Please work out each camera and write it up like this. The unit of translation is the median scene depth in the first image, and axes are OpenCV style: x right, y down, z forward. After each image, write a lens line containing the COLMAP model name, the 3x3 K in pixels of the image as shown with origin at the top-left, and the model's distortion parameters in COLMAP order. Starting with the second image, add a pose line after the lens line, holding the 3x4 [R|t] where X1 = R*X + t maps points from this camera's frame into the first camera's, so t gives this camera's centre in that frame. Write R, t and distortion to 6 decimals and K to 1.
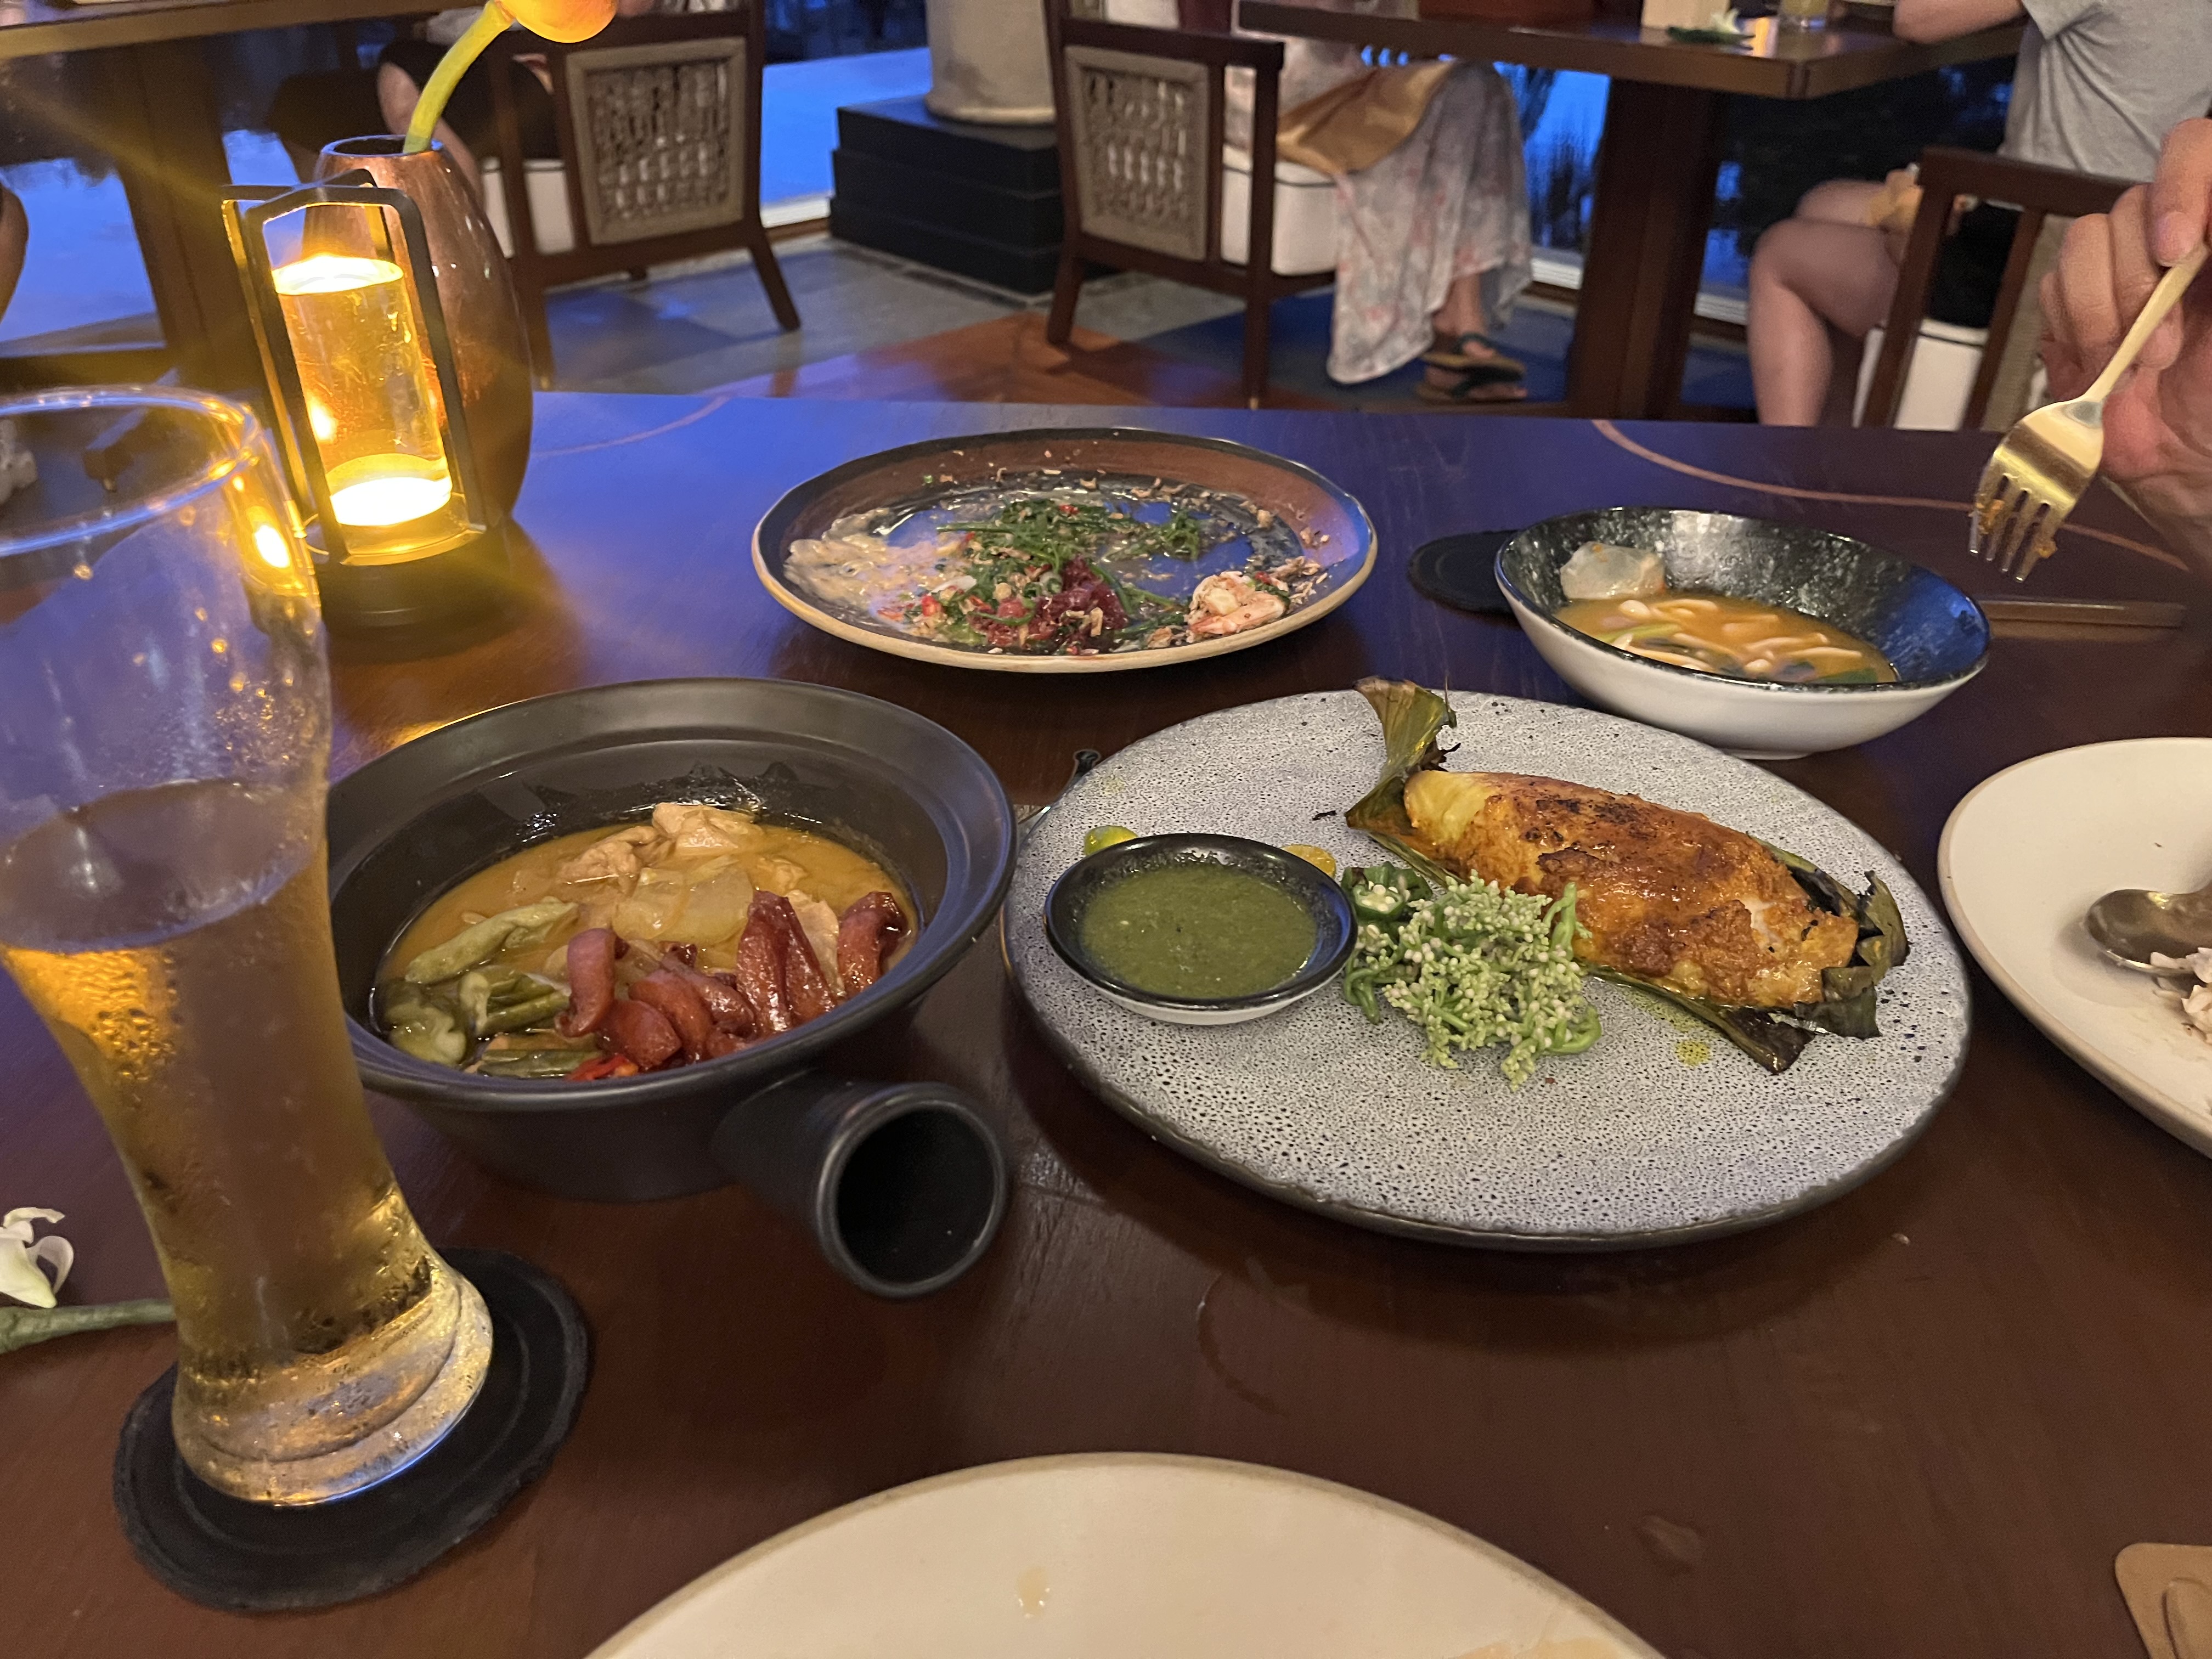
lens RADIAL K [[1658.4, 0, 1106.0], [0, 1658.4, 829.5], [0, 0, 1]] dist [0.017002, -0.006545]
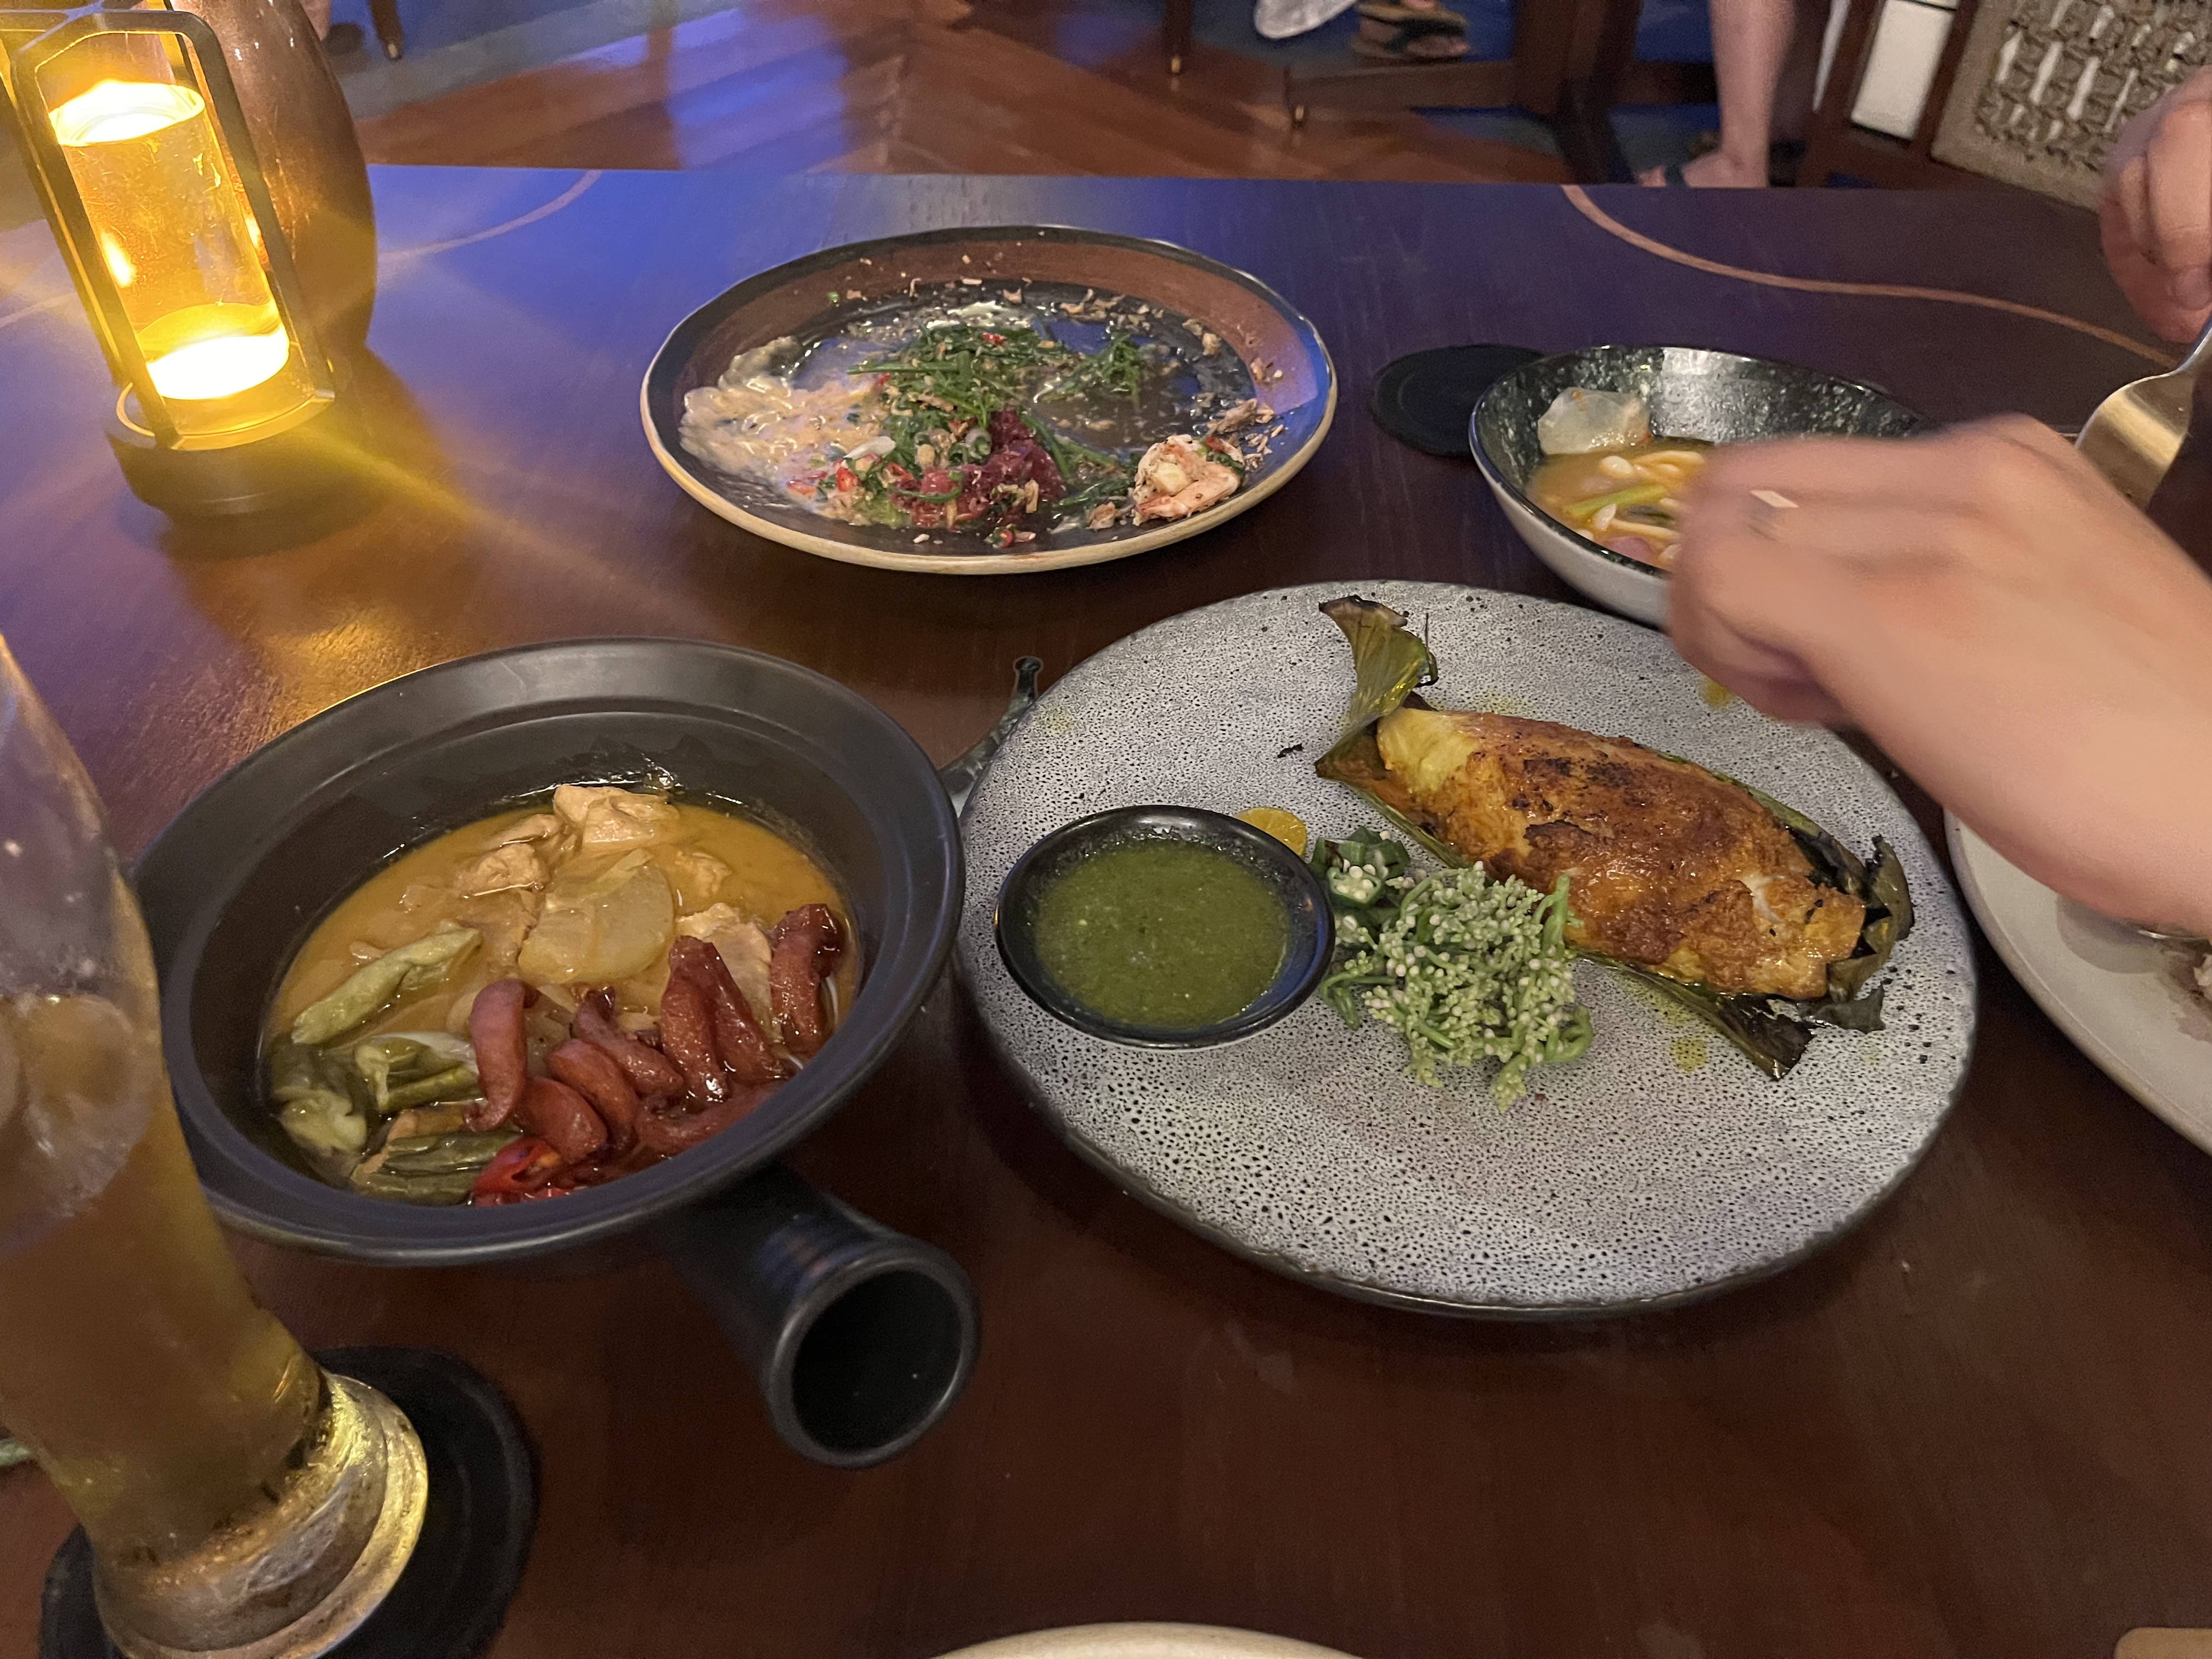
lens RADIAL K [[1679.5, 0, 1106.0], [0, 1679.5, 829.5], [0, 0, 1]] dist [0.014210, 0.004898]
pose [[0.998668, -0.032802, 0.039823, -0.010240], [0.025010, 0.982900, 0.182432, -0.150913], [-0.045126, -0.181193, 0.982412, 0.084632]]
